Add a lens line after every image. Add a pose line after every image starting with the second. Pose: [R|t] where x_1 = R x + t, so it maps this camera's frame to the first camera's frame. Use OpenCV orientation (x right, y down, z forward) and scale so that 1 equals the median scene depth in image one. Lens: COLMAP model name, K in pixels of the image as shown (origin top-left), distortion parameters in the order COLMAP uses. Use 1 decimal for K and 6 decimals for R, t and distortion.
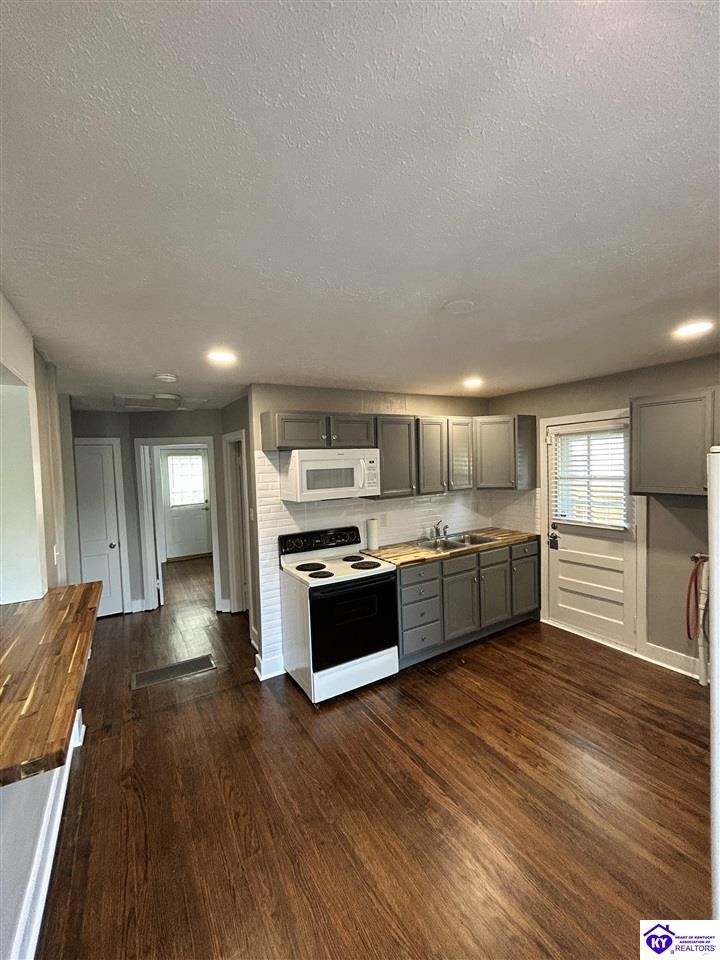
lens RADIAL K [[385.4, 0, 360.3], [0, 385.4, 479.3], [0, 0, 1]] dist [0.000657, -0.000029]
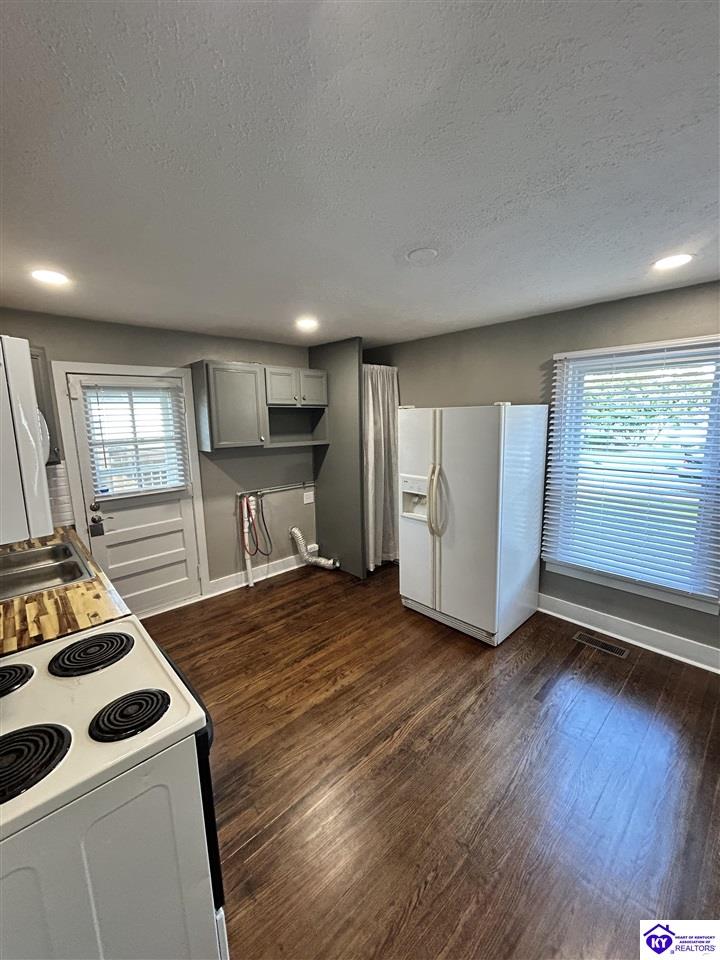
lens RADIAL K [[385.4, 0, 360.8], [0, 385.4, 480.2], [0, 0, 1]] dist [0.000657, -0.000029]
pose [[-0.203167, -0.123295, 0.971350, -0.430325], [0.069878, 0.987685, 0.139983, -0.002714], [-0.976647, 0.096316, -0.192050, 0.772616]]
